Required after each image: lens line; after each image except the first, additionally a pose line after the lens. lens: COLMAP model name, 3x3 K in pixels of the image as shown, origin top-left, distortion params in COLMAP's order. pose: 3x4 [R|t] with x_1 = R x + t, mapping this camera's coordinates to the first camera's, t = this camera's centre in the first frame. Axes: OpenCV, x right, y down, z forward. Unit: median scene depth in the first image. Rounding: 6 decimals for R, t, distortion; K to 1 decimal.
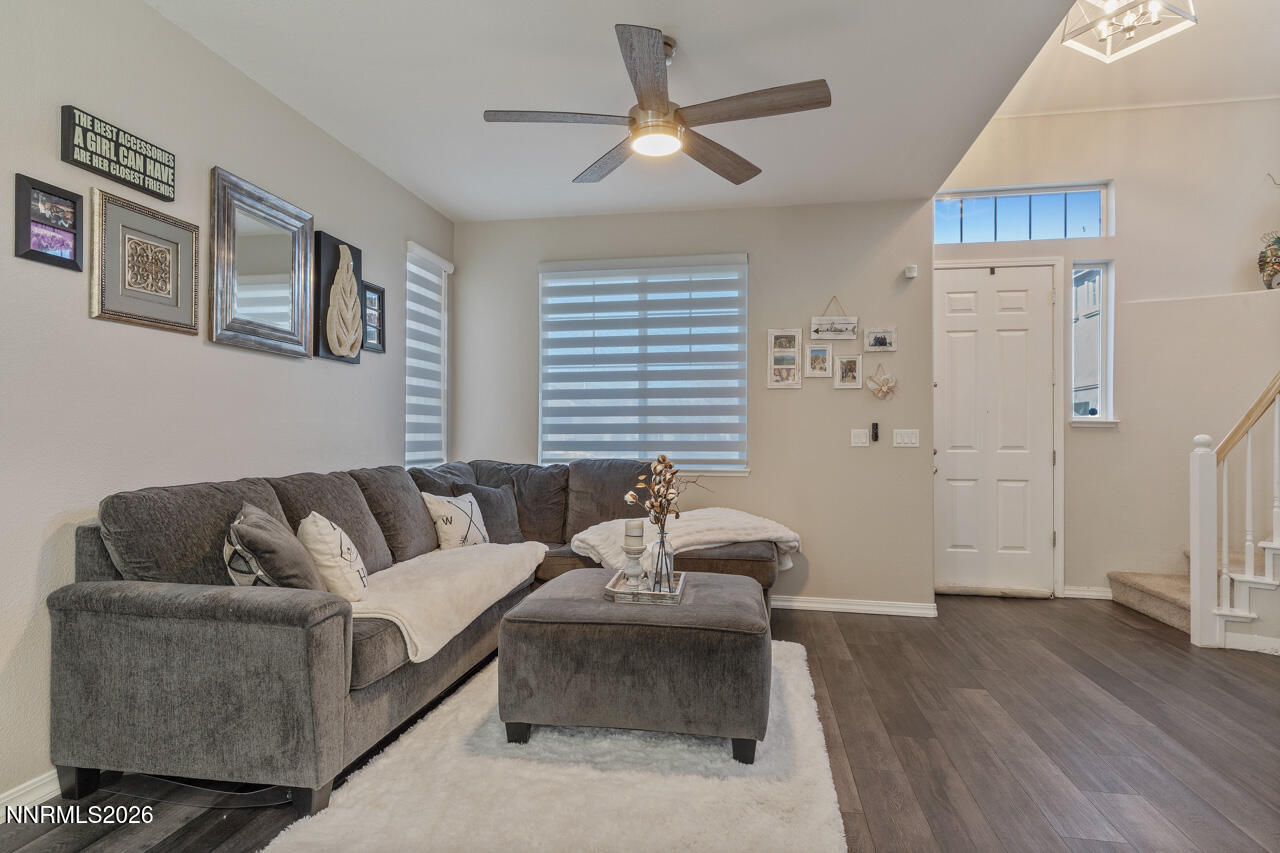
lens RADIAL K [[685.0, 0, 636.1], [0, 685.0, 432.0], [0, 0, 1]] dist [0.005955, 0.001051]
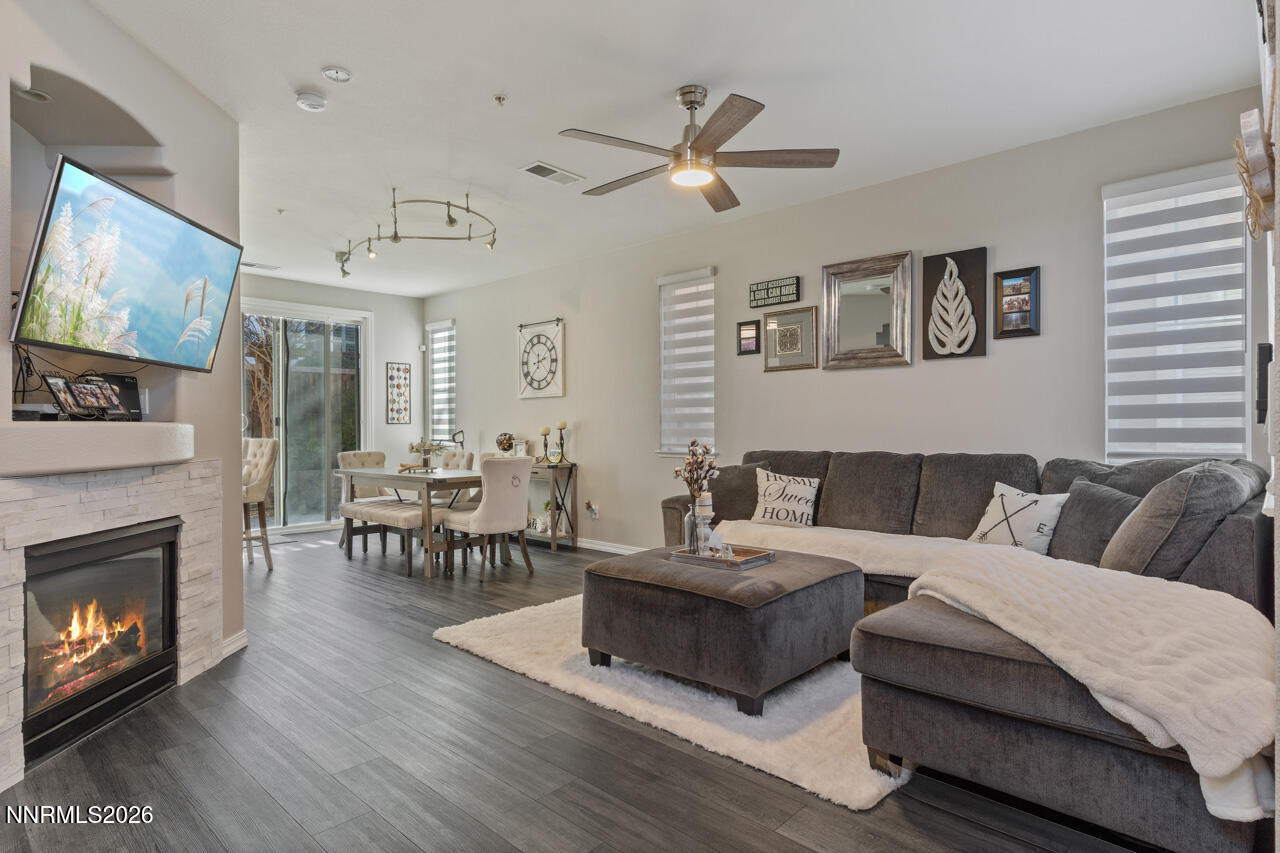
lens RADIAL K [[685.0, 0, 636.1], [0, 685.0, 432.0], [0, 0, 1]] dist [0.005955, 0.001051]
pose [[-0.549030, 0.003776, -0.835794, 0.669111], [0.009992, 0.999948, -0.002046, 0.013757], [0.835743, -0.009474, -0.549040, 0.974625]]
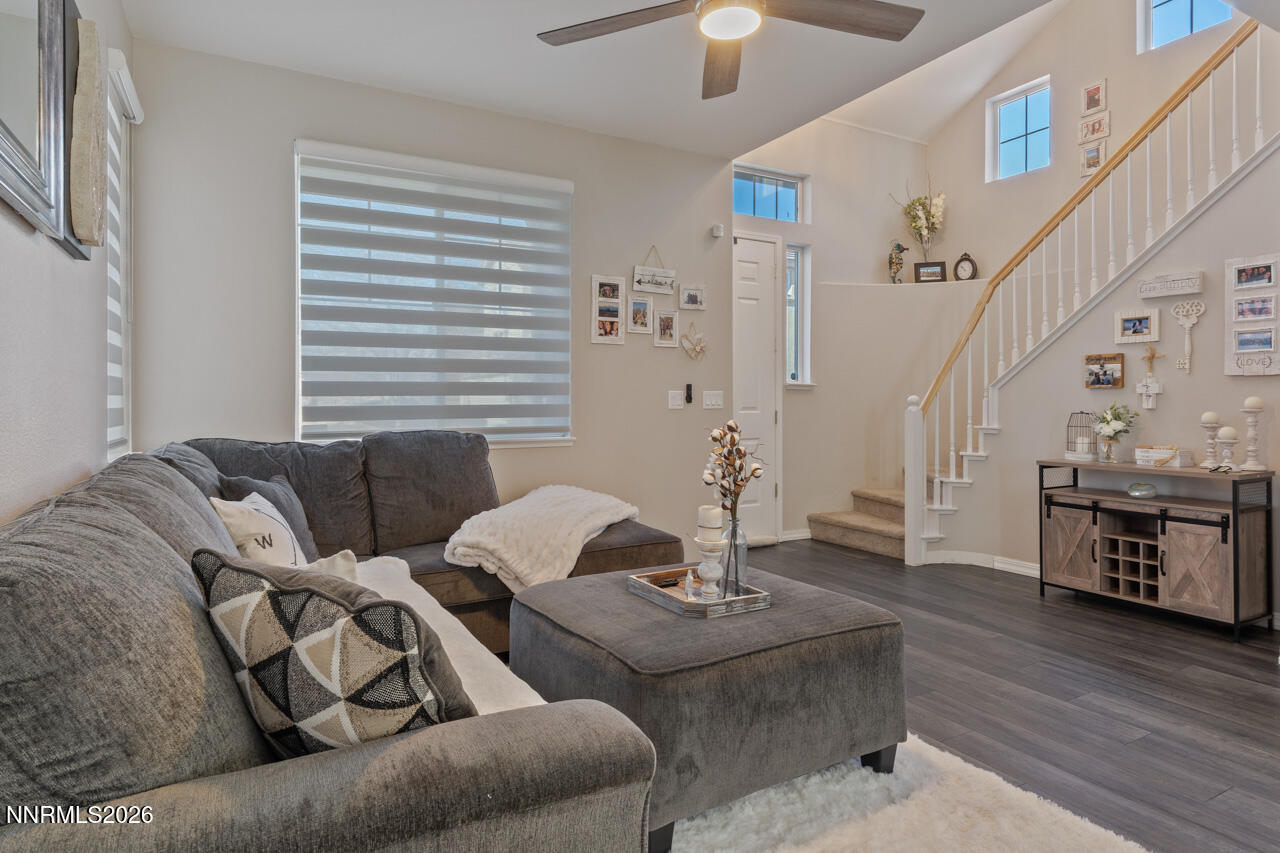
lens RADIAL K [[731.5, 0, 639.1], [0, 731.5, 404.4], [0, 0, 1]] dist [0.008794, 0.000230]
pose [[0.778793, -0.008279, 0.627226, -0.347848], [-0.000063, 0.999912, 0.013277, 0.001656], [-0.627281, -0.010379, 0.778724, 0.249405]]
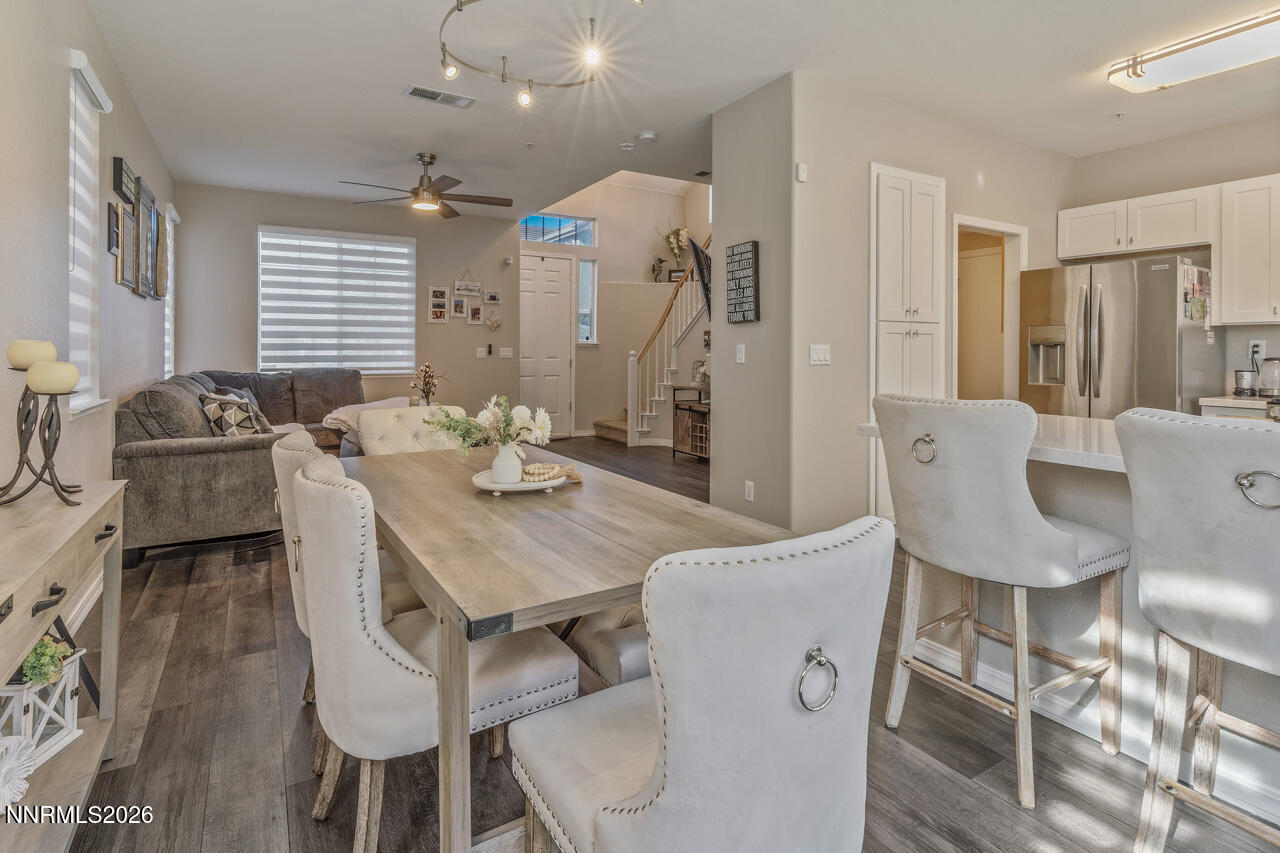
lens RADIAL K [[632.1, 0, 663.3], [0, 632.1, 351.0], [0, 0, 1]] dist [0.004646, 0.000614]
pose [[0.732900, -0.001079, 0.680335, -0.430036], [-0.007667, 0.999922, 0.009844, -0.015514], [-0.680293, -0.012431, 0.732835, -0.491331]]
